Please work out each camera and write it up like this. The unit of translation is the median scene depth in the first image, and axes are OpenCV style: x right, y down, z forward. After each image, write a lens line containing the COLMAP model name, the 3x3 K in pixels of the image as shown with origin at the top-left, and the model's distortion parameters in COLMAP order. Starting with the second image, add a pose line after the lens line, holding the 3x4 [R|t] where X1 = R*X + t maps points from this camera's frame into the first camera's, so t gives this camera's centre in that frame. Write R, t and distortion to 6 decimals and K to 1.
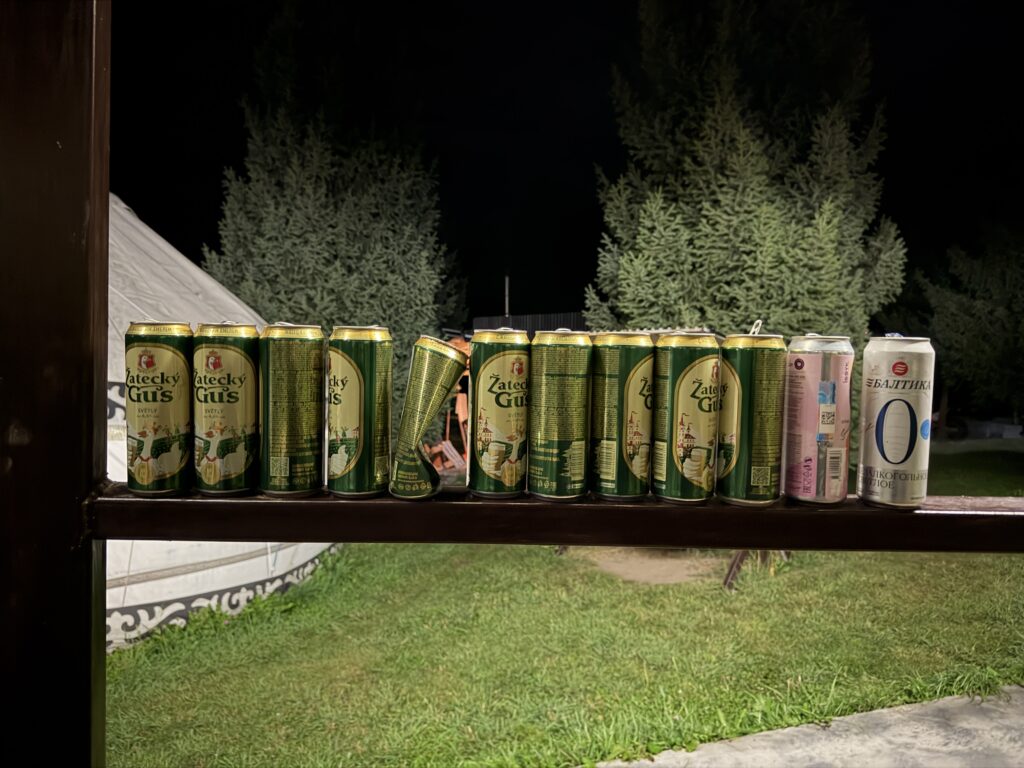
lens RADIAL K [[706.8, 0, 509.5], [0, 706.8, 394.2], [0, 0, 1]] dist [0.008118, 0.003845]
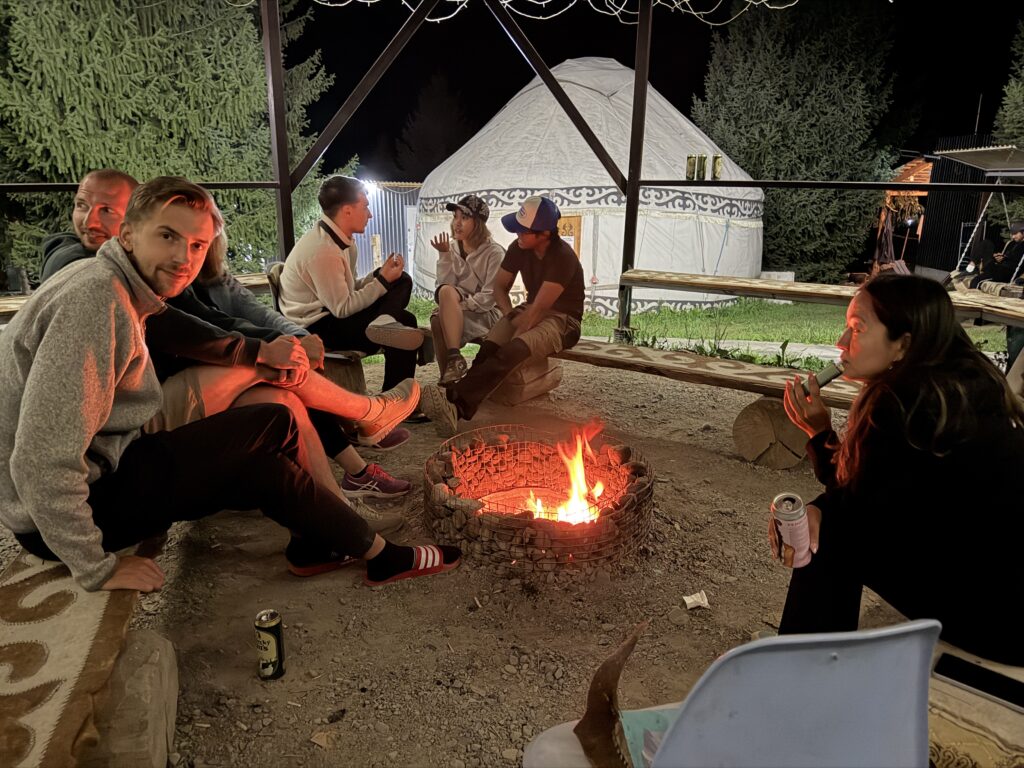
lens RADIAL K [[706.8, 0, 503.6], [0, 706.8, 384.4], [0, 0, 1]] dist [0.008118, 0.003845]
pose [[0.782777, 0.160137, -0.601345, 0.224056], [-0.027277, 0.974224, 0.223926, 0.048611], [0.621704, -0.158881, 0.766969, -0.429419]]
